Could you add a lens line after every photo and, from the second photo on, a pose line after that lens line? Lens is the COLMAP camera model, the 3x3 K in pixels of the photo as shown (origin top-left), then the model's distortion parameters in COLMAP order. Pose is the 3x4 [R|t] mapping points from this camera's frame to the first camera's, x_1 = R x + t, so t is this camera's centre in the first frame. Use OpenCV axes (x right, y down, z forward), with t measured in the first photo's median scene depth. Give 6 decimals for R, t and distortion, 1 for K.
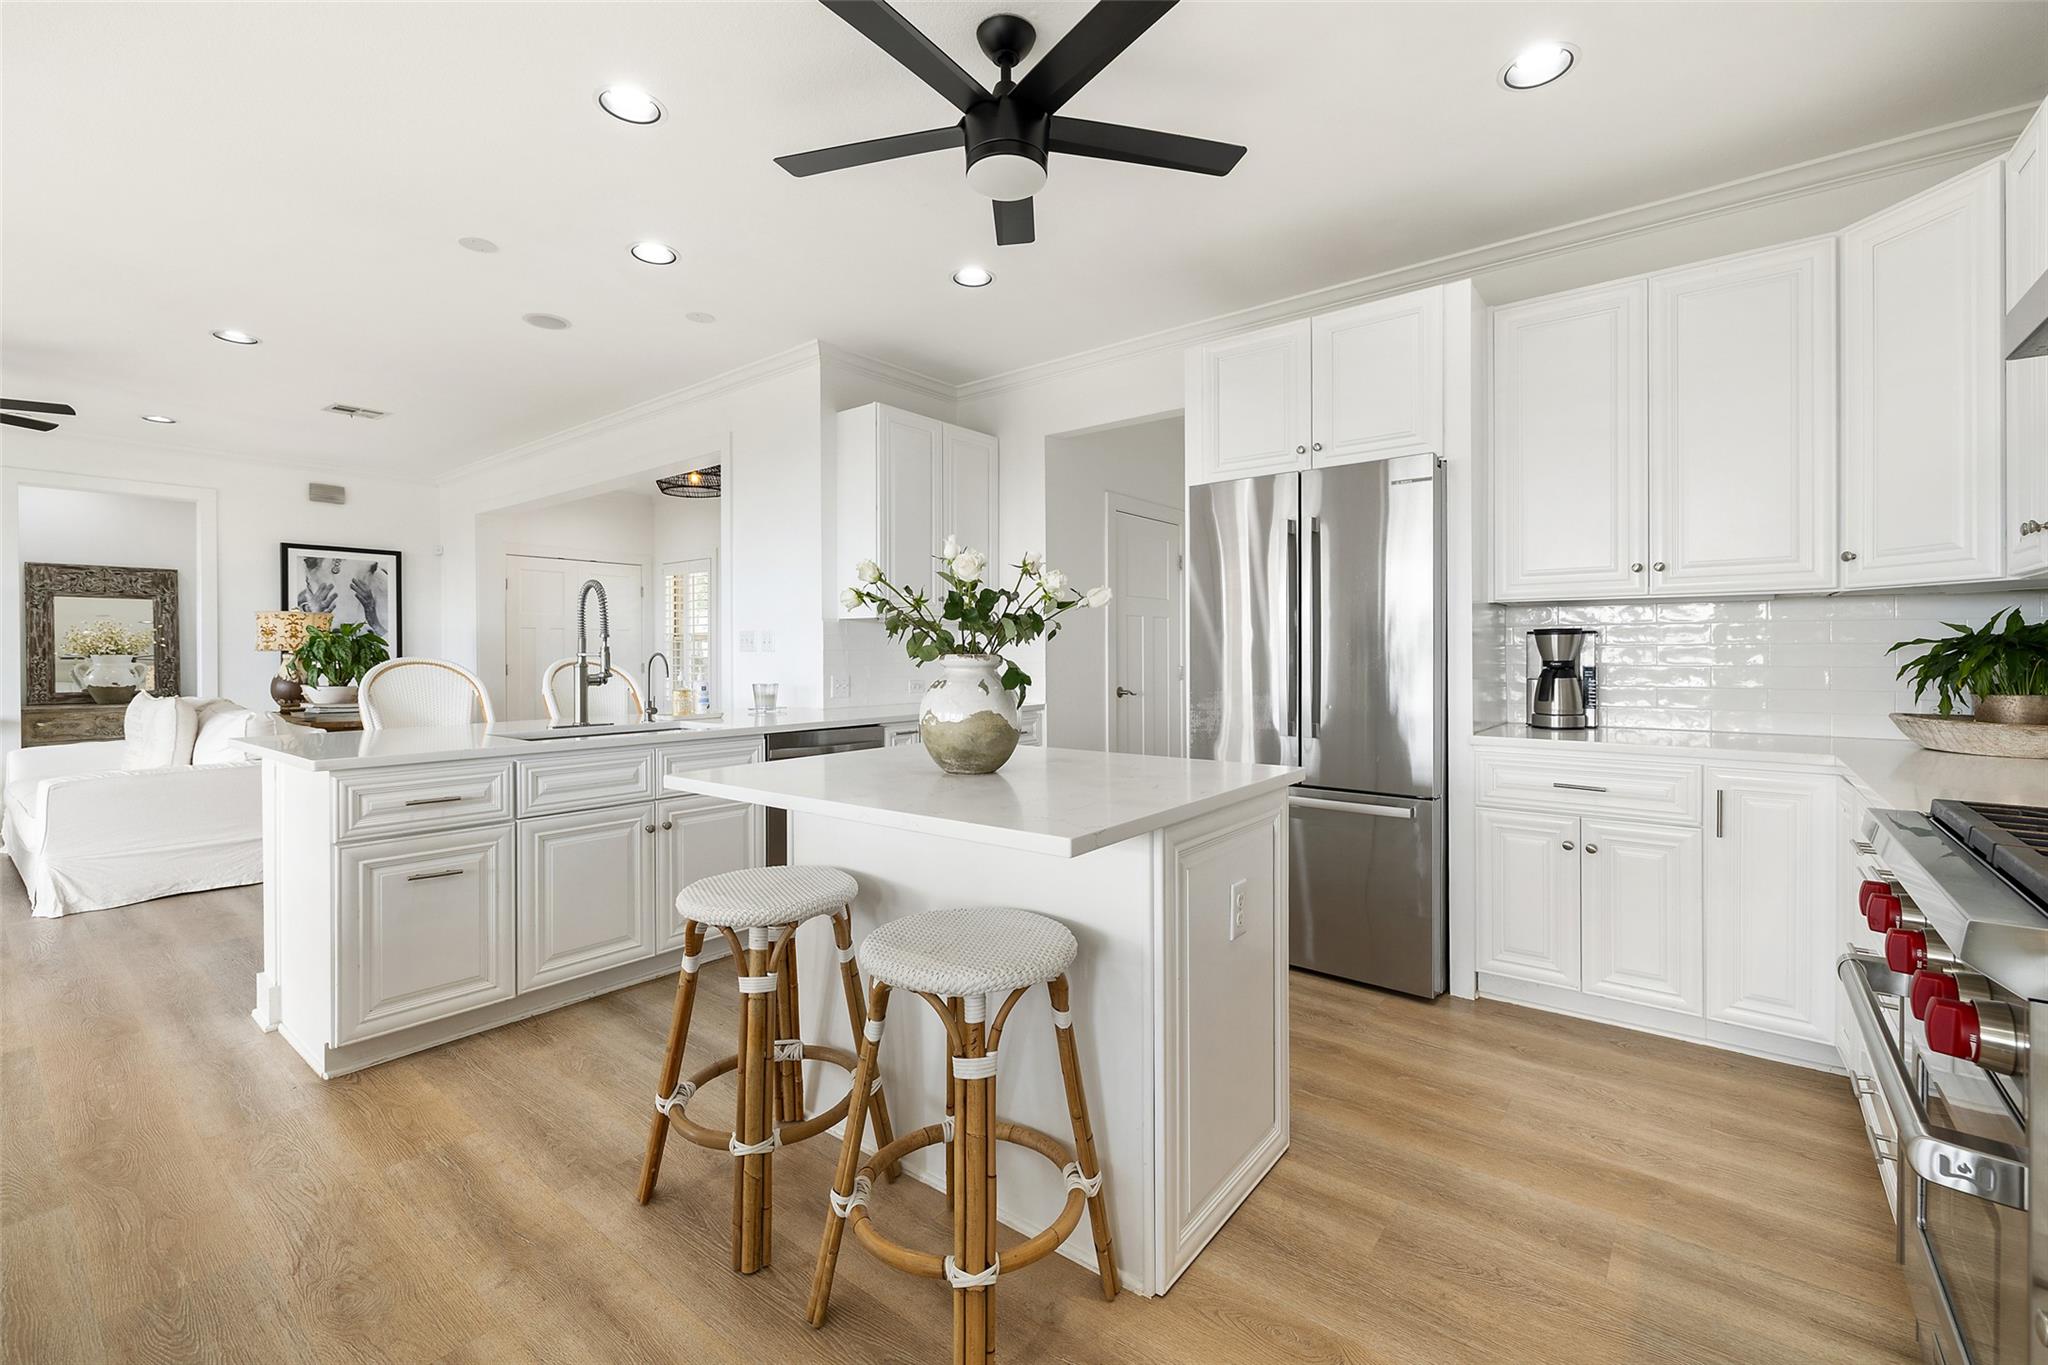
lens RADIAL K [[867.8, 0, 1023.7], [0, 867.8, 650.5], [0, 0, 1]] dist [-0.001321, -0.000204]
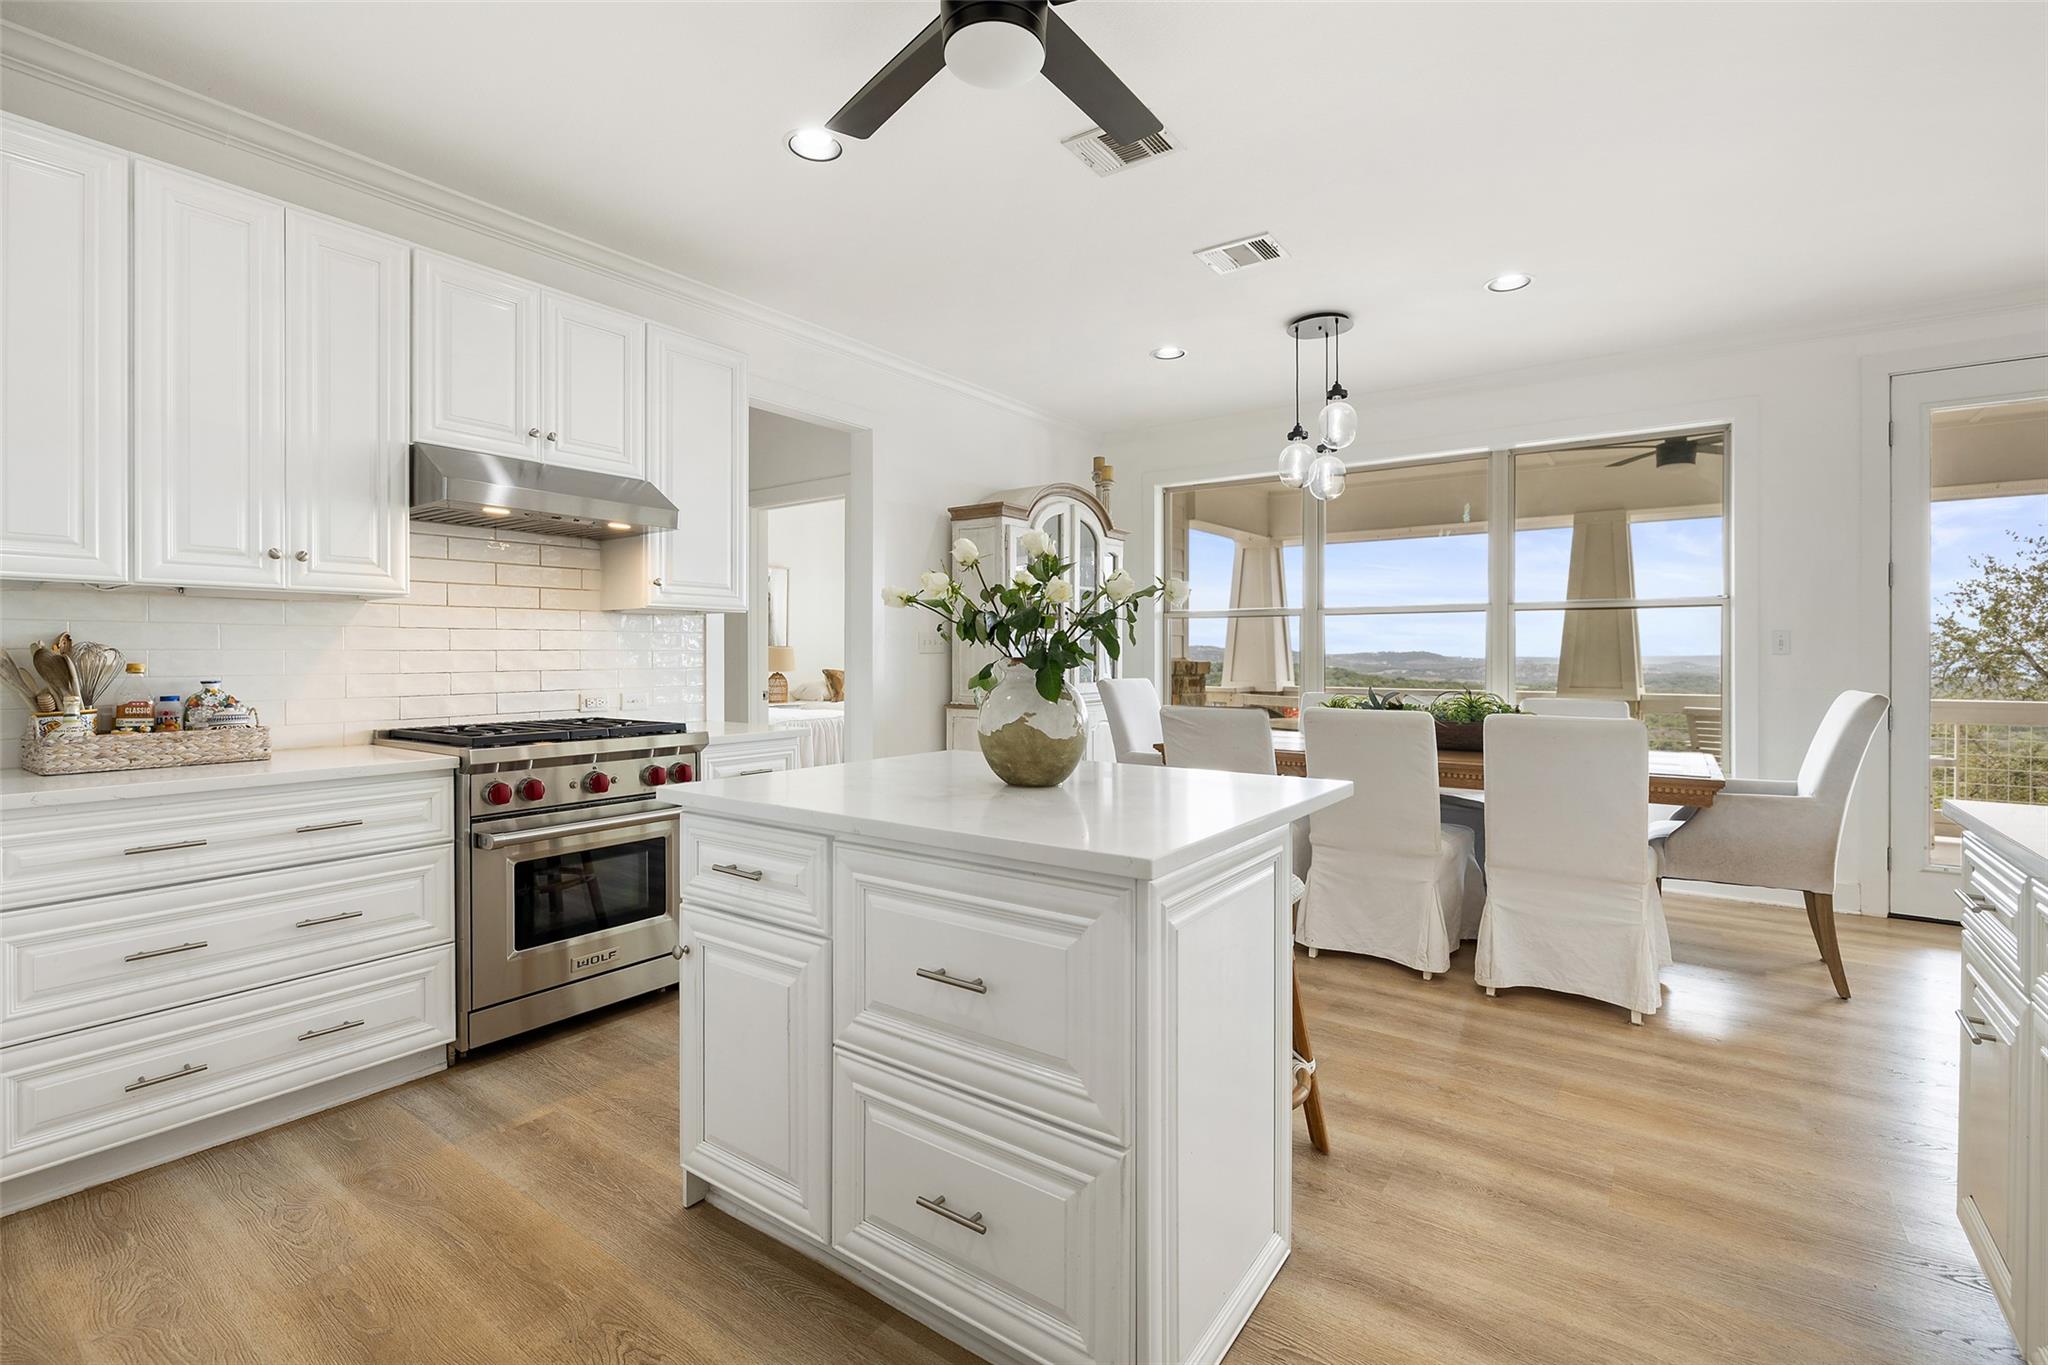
lens RADIAL K [[913.1, 0, 1022.3], [0, 913.1, 654.5], [0, 0, 1]] dist [-0.004856, 0.000231]
pose [[-0.998783, 0.002680, -0.049256, -0.000277], [0.002866, 0.999989, -0.003706, 0.001450], [0.049246, -0.003843, -0.998779, 0.592608]]
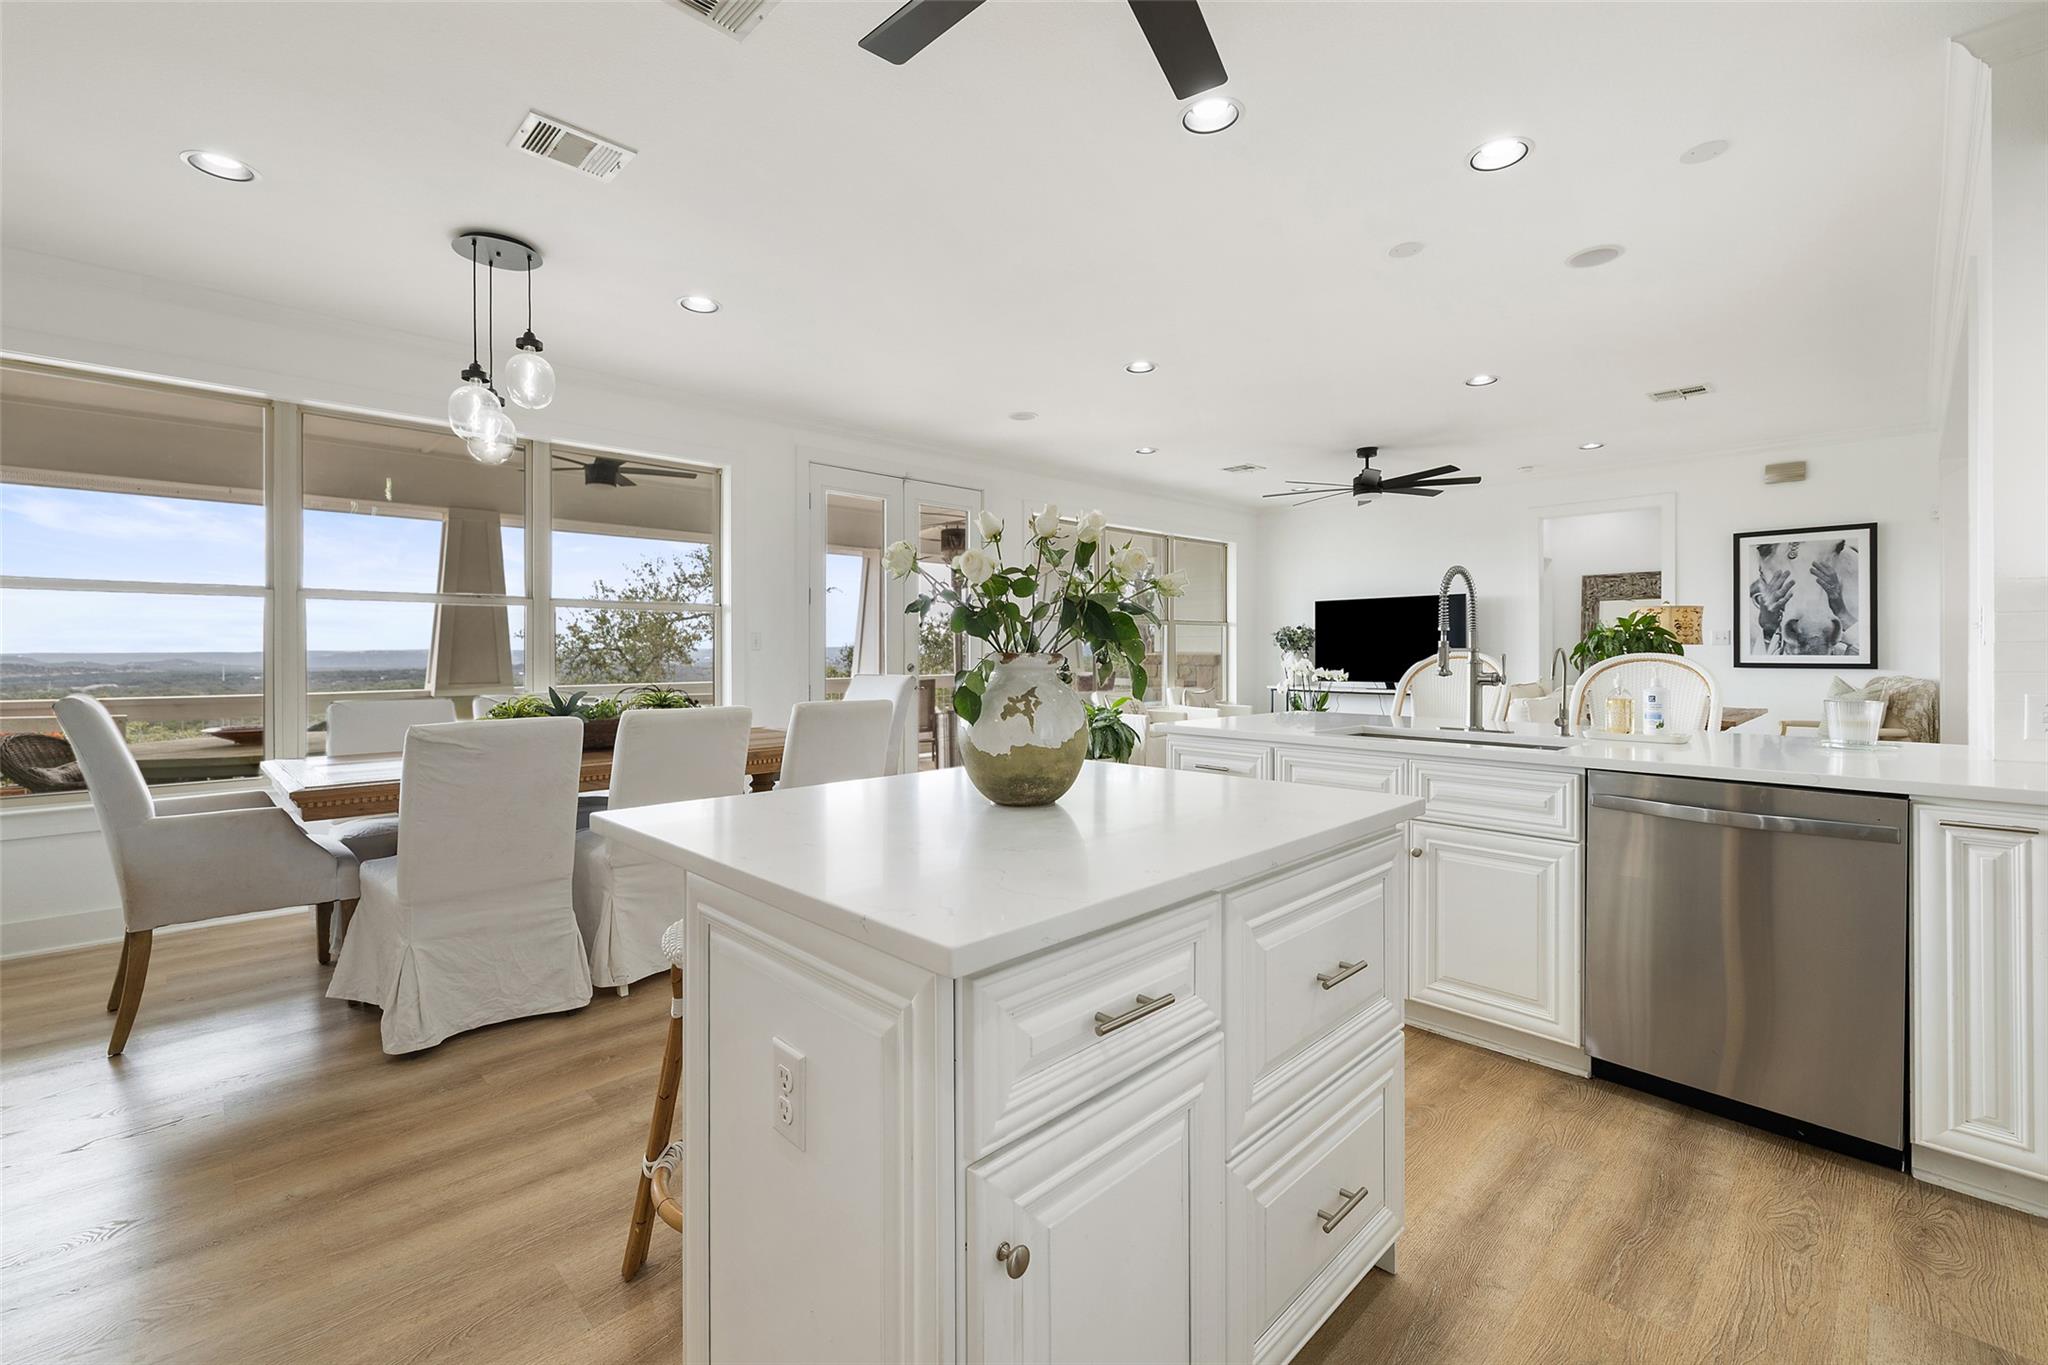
lens RADIAL K [[867.8, 0, 1023.7], [0, 867.8, 650.5], [0, 0, 1]] dist [-0.001321, -0.000204]
pose [[-0.122675, 0.003892, -0.992439, 0.216586], [0.005868, 0.999978, 0.003196, -0.000365], [0.992430, -0.005432, -0.122695, 0.330119]]
